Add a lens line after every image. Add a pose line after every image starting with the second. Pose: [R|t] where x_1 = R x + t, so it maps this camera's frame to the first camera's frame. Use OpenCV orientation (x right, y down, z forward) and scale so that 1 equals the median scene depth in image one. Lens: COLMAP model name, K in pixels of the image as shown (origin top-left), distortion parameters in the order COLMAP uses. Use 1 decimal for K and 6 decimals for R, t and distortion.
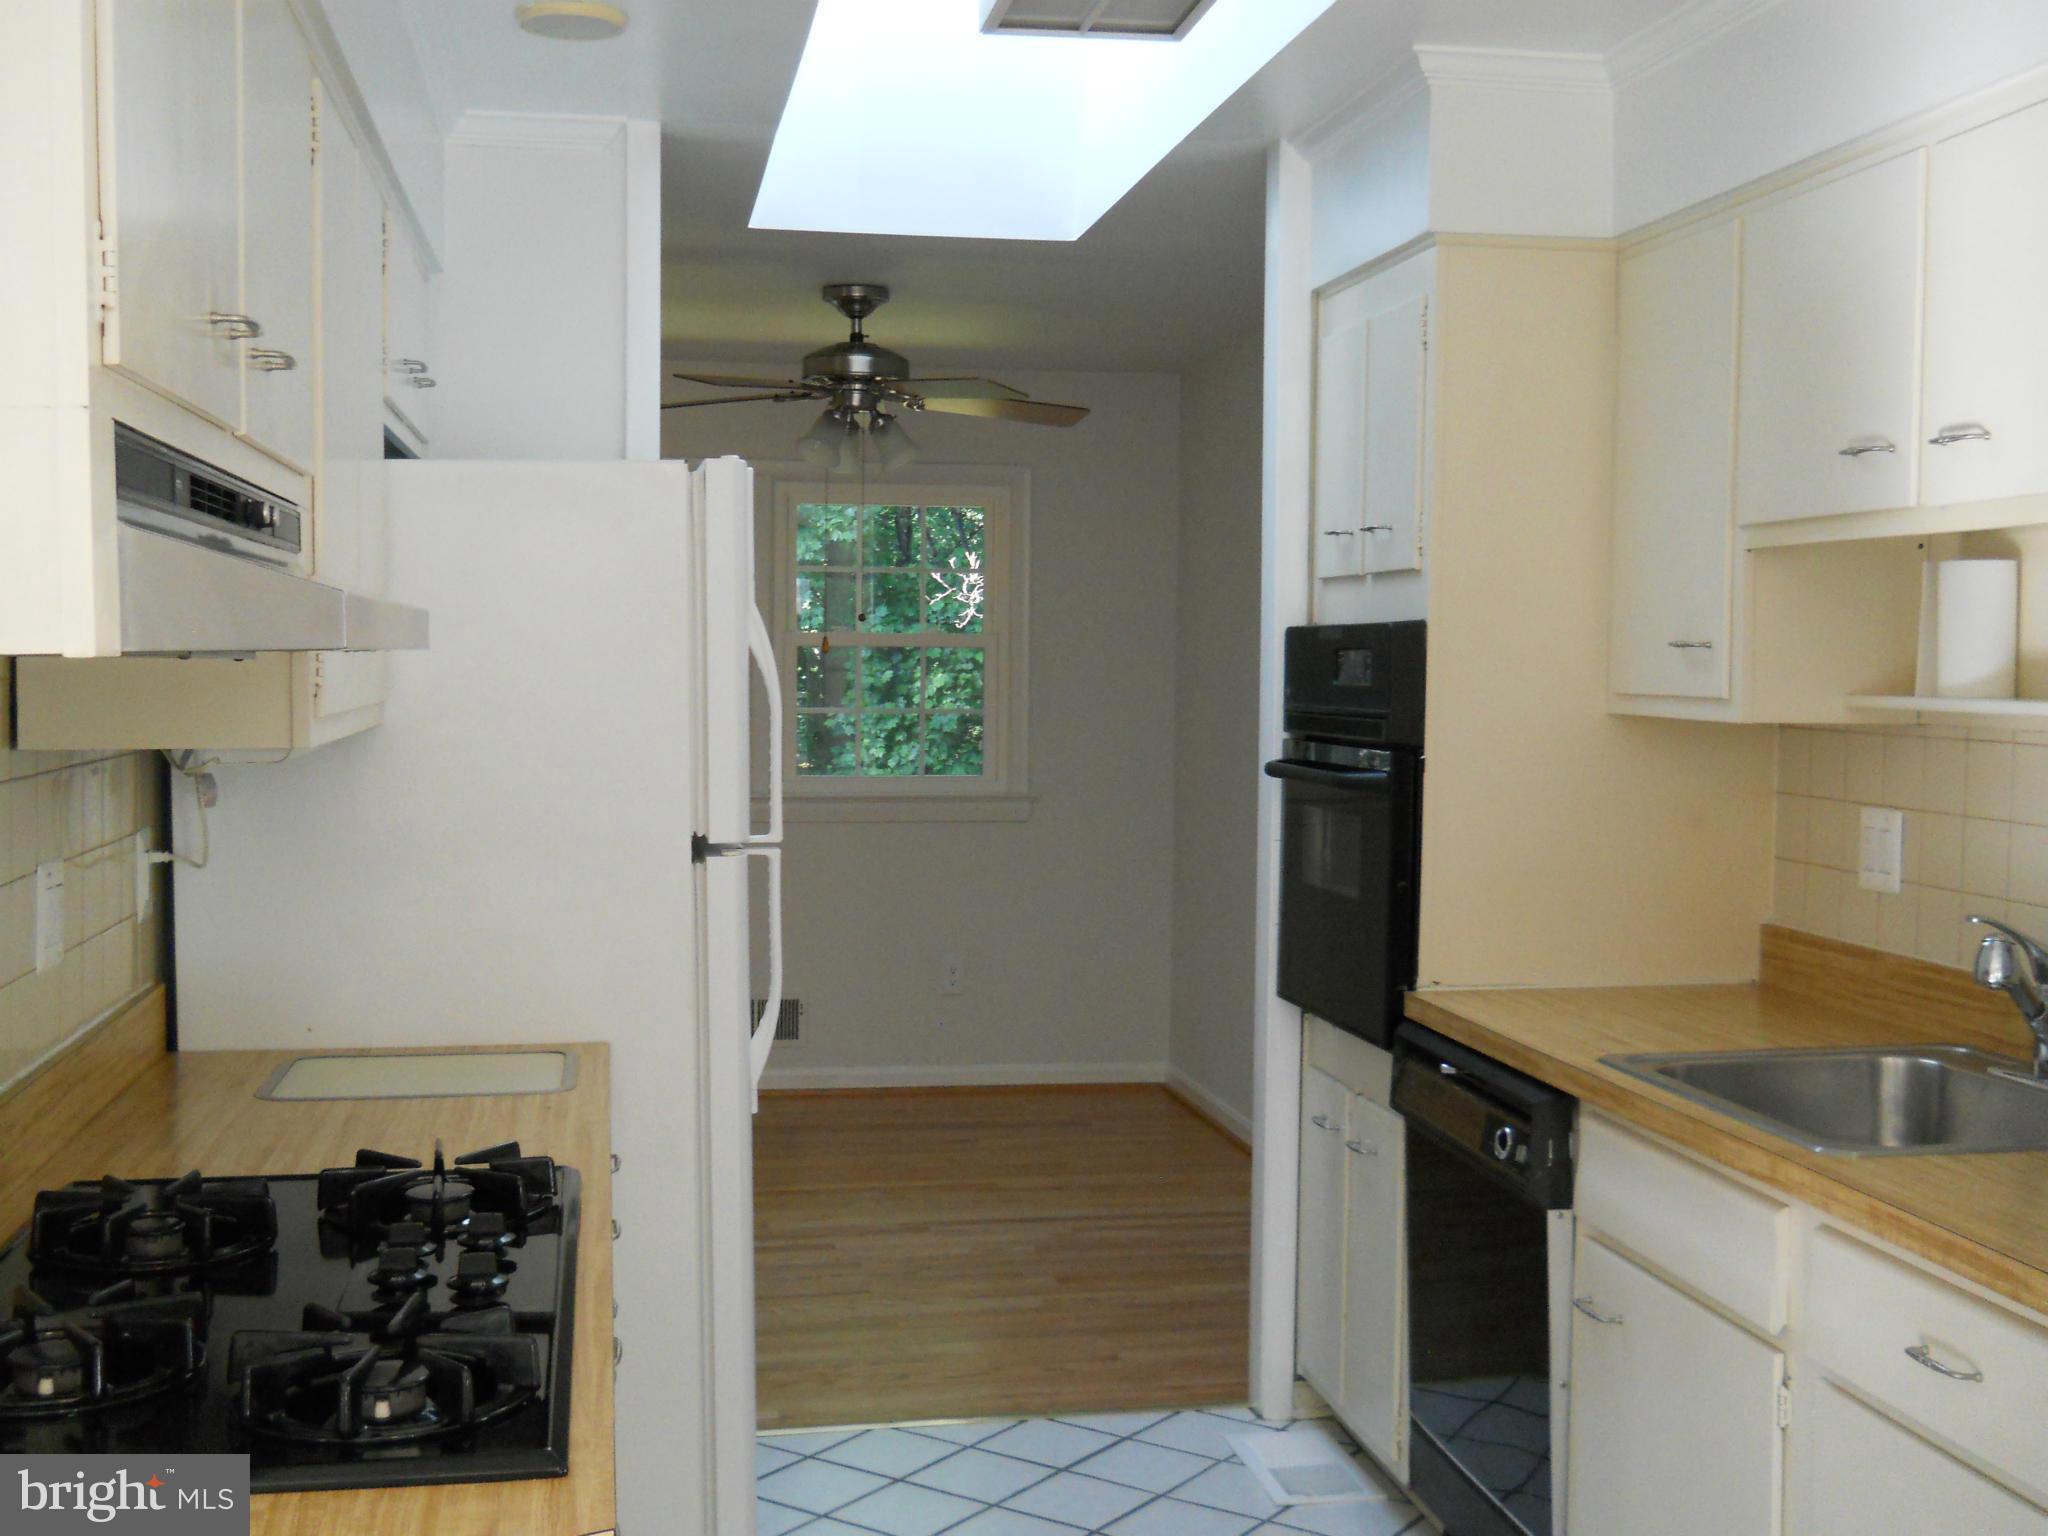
lens RADIAL K [[2431.5, 0, 1024.0], [0, 2431.5, 768.0], [0, 0, 1]] dist [0.232699, -0.675613]
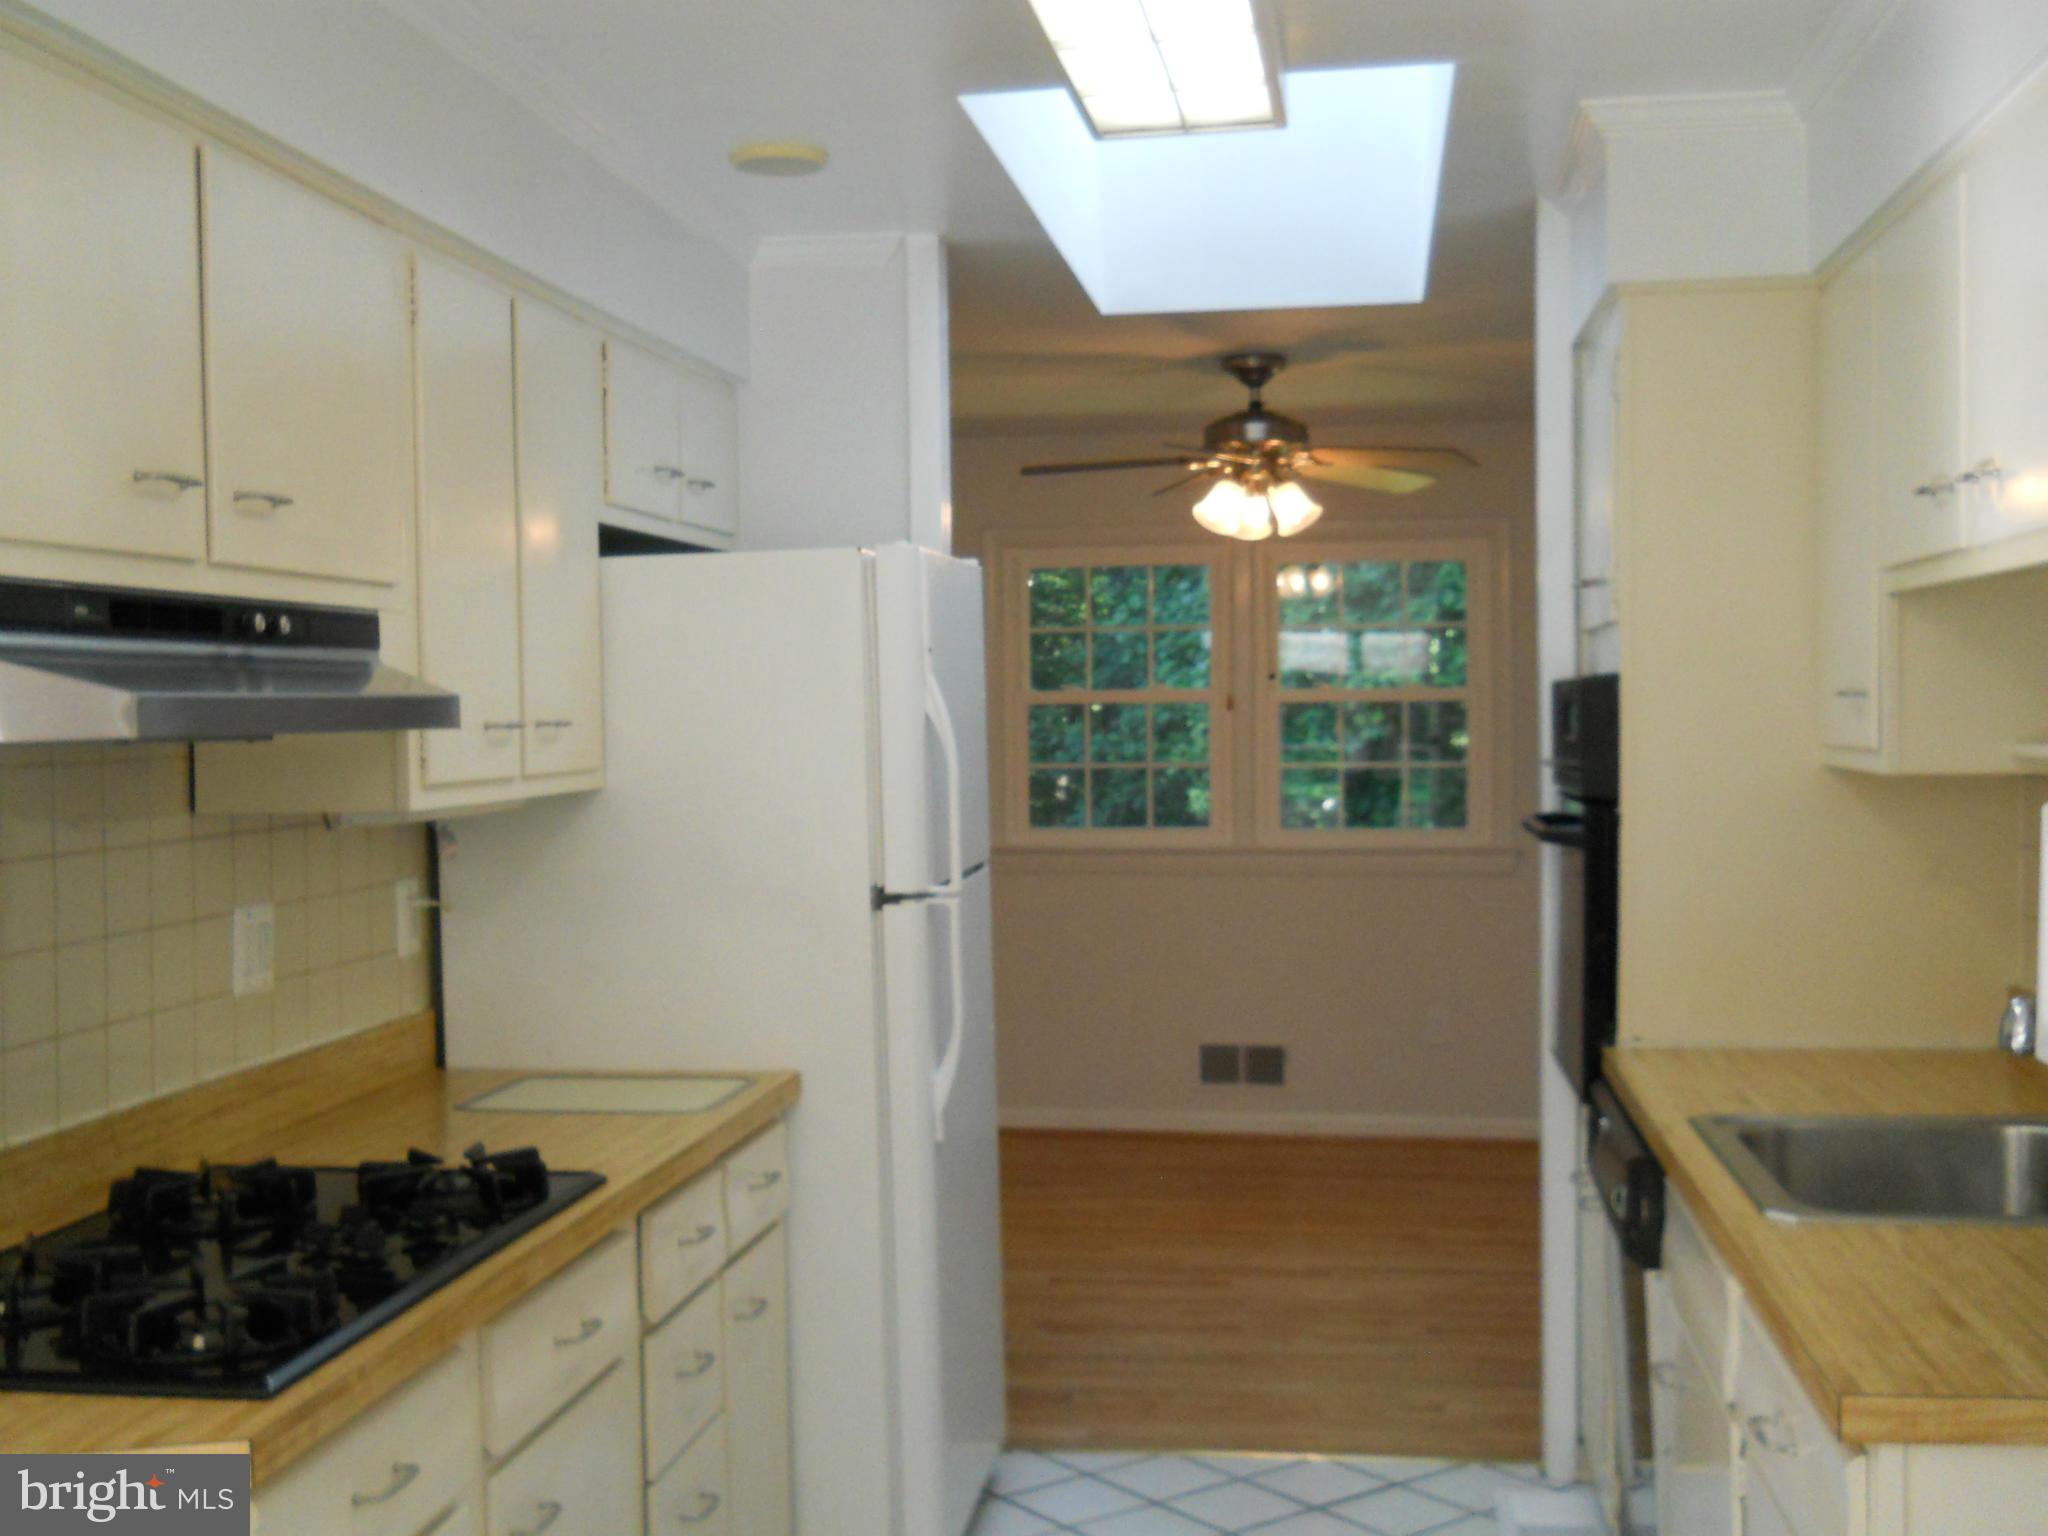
lens RADIAL K [[2431.5, 0, 1024.0], [0, 2431.5, 768.0], [0, 0, 1]] dist [0.232699, -0.675613]
pose [[0.947085, -0.012413, -0.320742, 0.254725], [0.006277, 0.999777, -0.020160, -0.002683], [0.320921, 0.017080, 0.946952, -0.015951]]
